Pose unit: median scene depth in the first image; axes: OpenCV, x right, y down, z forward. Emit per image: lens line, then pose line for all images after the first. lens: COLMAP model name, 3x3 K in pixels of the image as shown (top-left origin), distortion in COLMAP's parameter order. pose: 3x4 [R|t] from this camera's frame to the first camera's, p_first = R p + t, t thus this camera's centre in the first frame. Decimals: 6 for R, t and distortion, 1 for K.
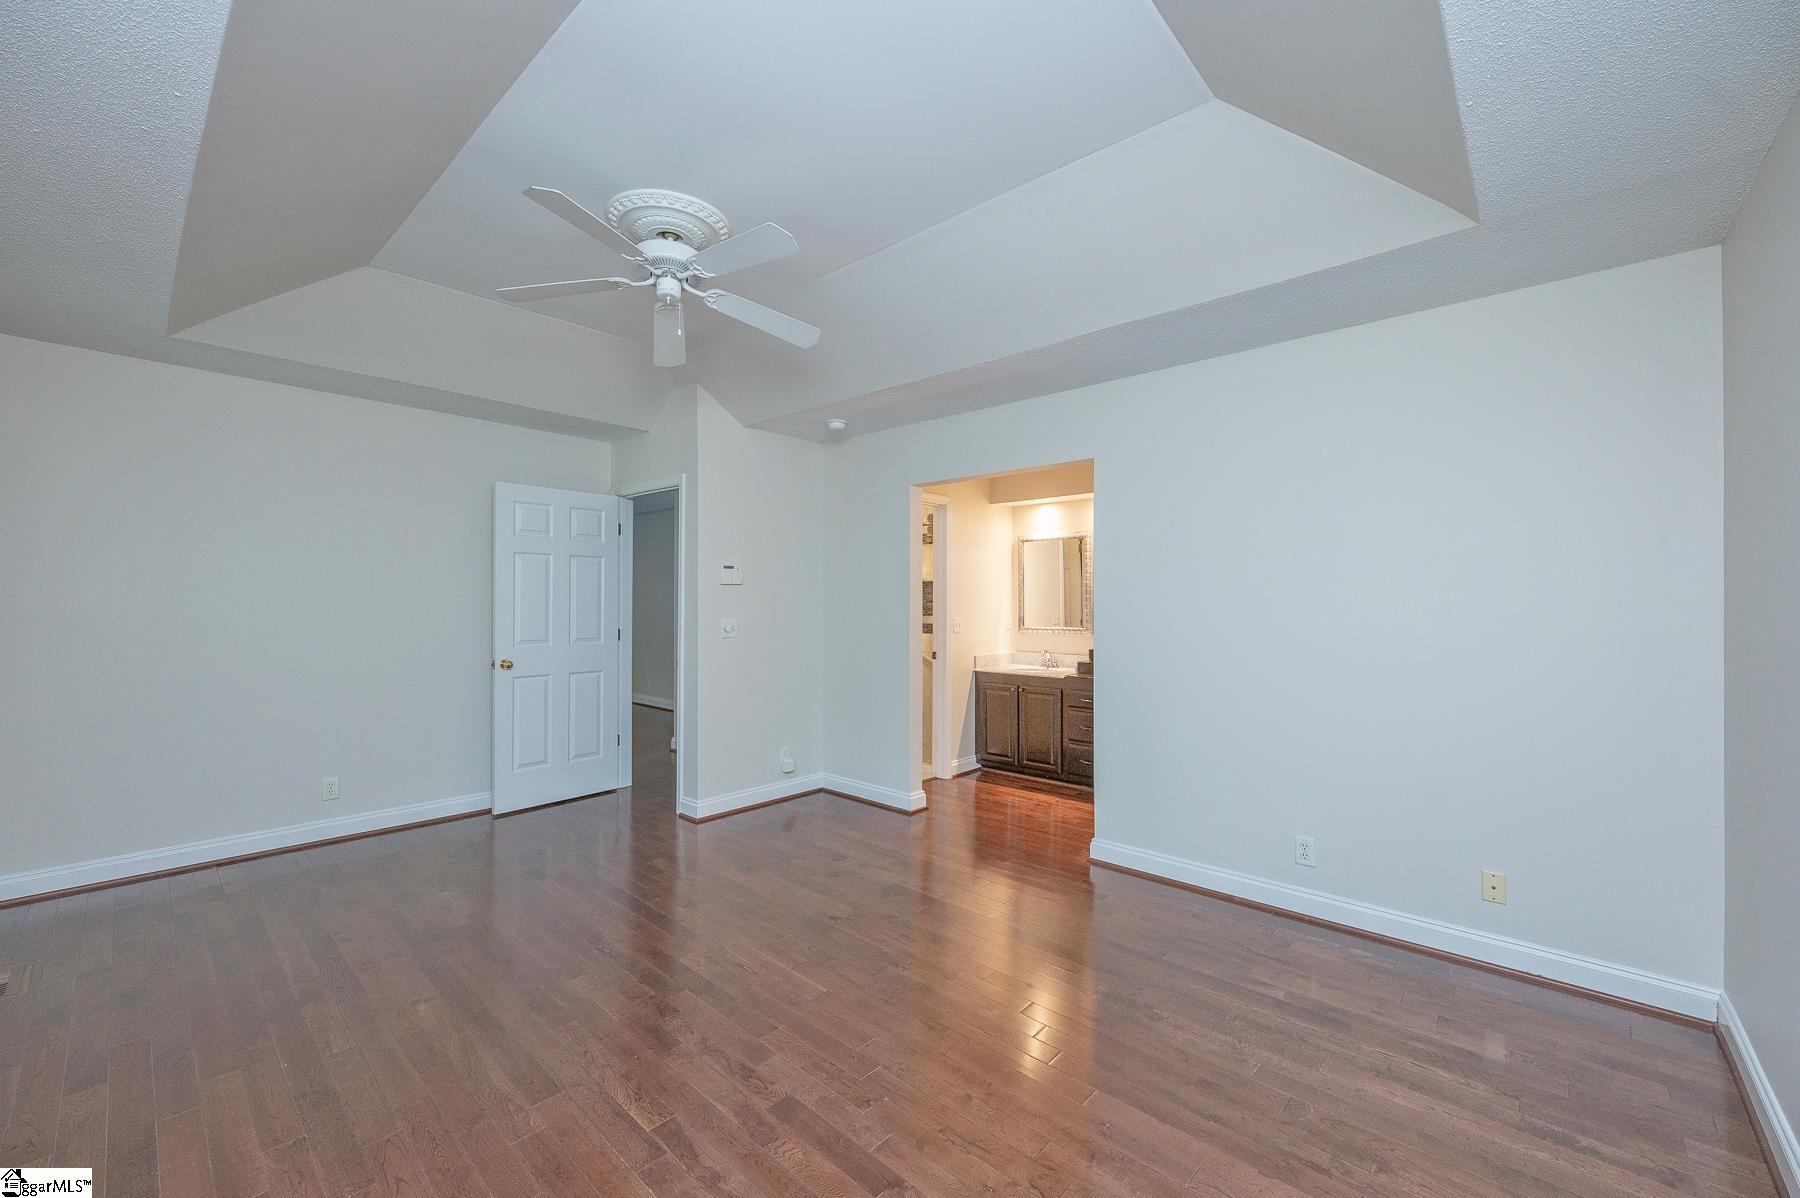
lens RADIAL K [[717.3, 0, 891.2], [0, 717.3, 598.5], [0, 0, 1]] dist [0.000246, 0.000027]
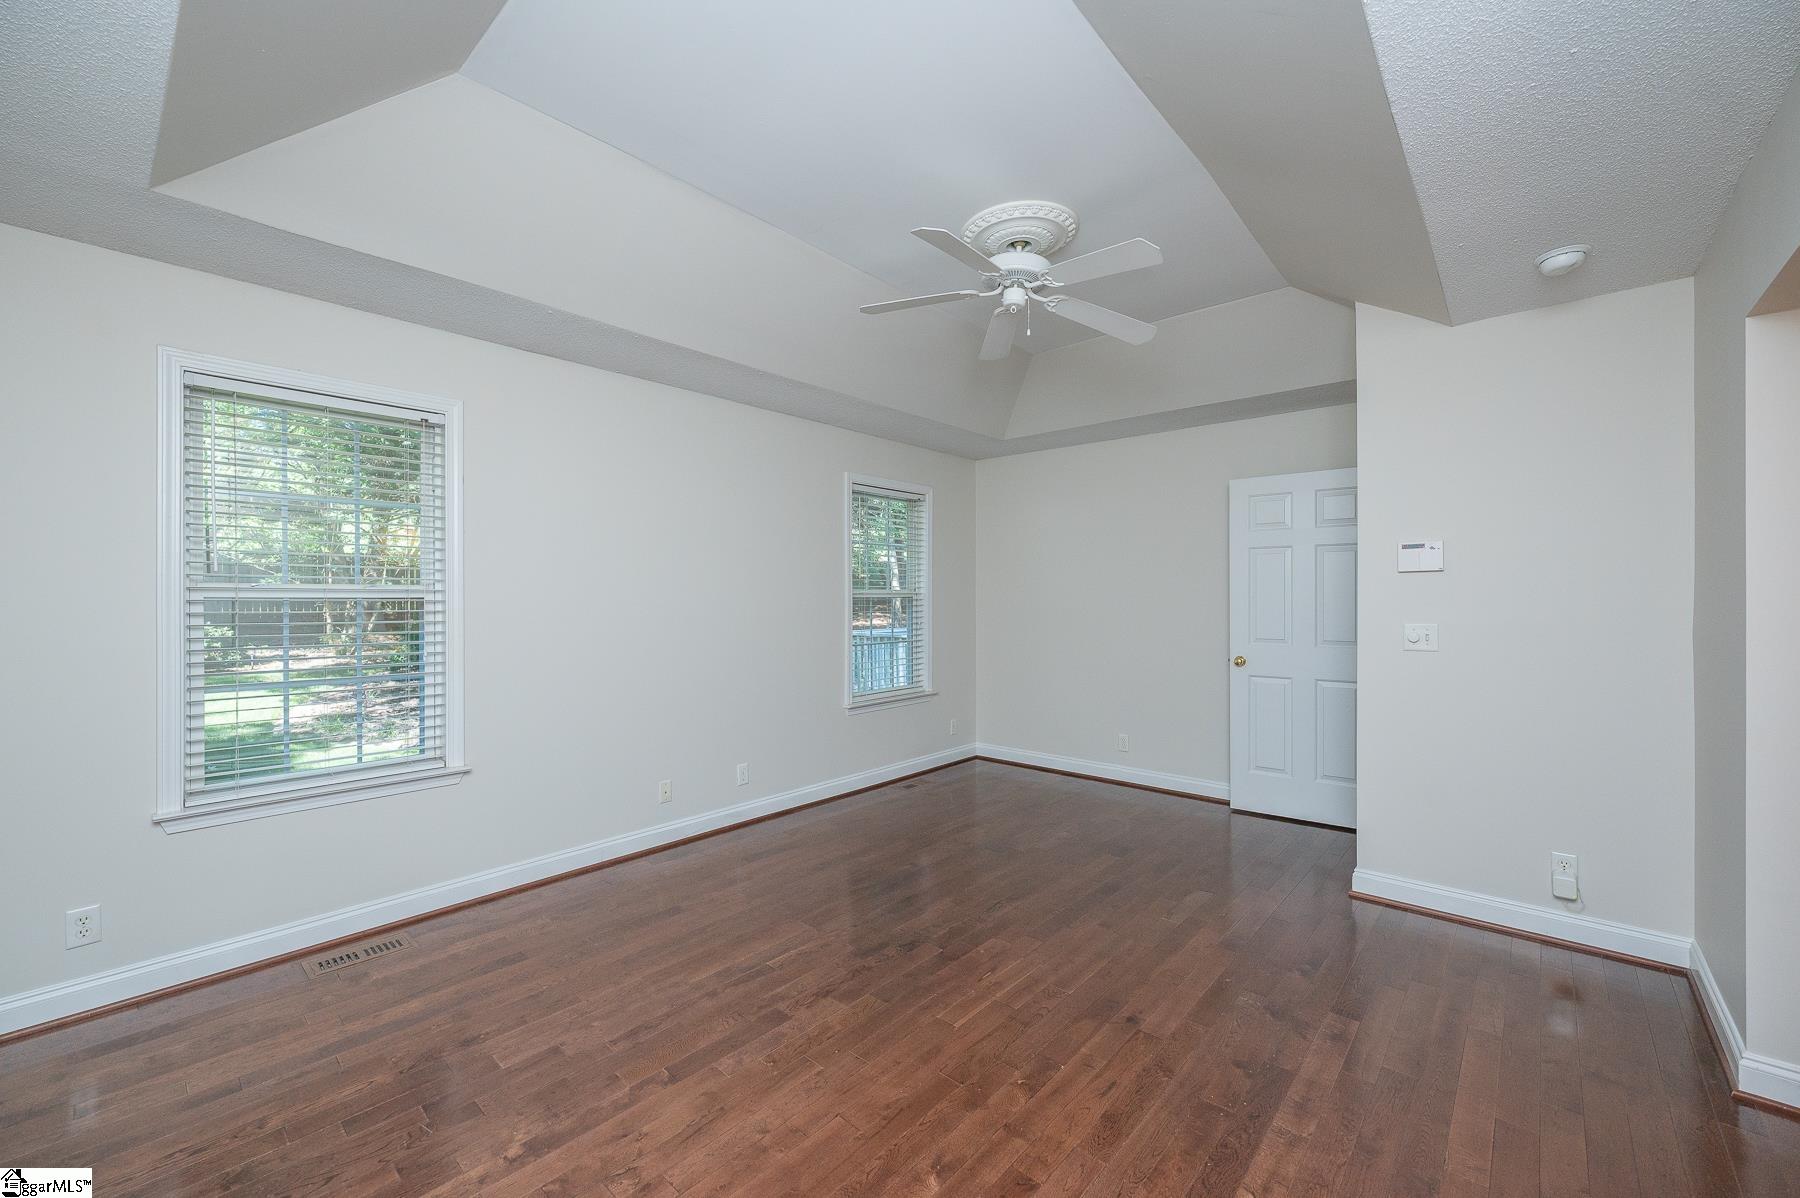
lens RADIAL K [[717.3, 0, 891.2], [0, 717.3, 598.5], [0, 0, 1]] dist [0.000246, 0.000027]
pose [[0.008679, -0.000911, -0.999962, 0.655377], [0.007650, 0.999970, -0.000844, 0.002902], [0.999933, -0.007642, 0.008685, 0.730106]]
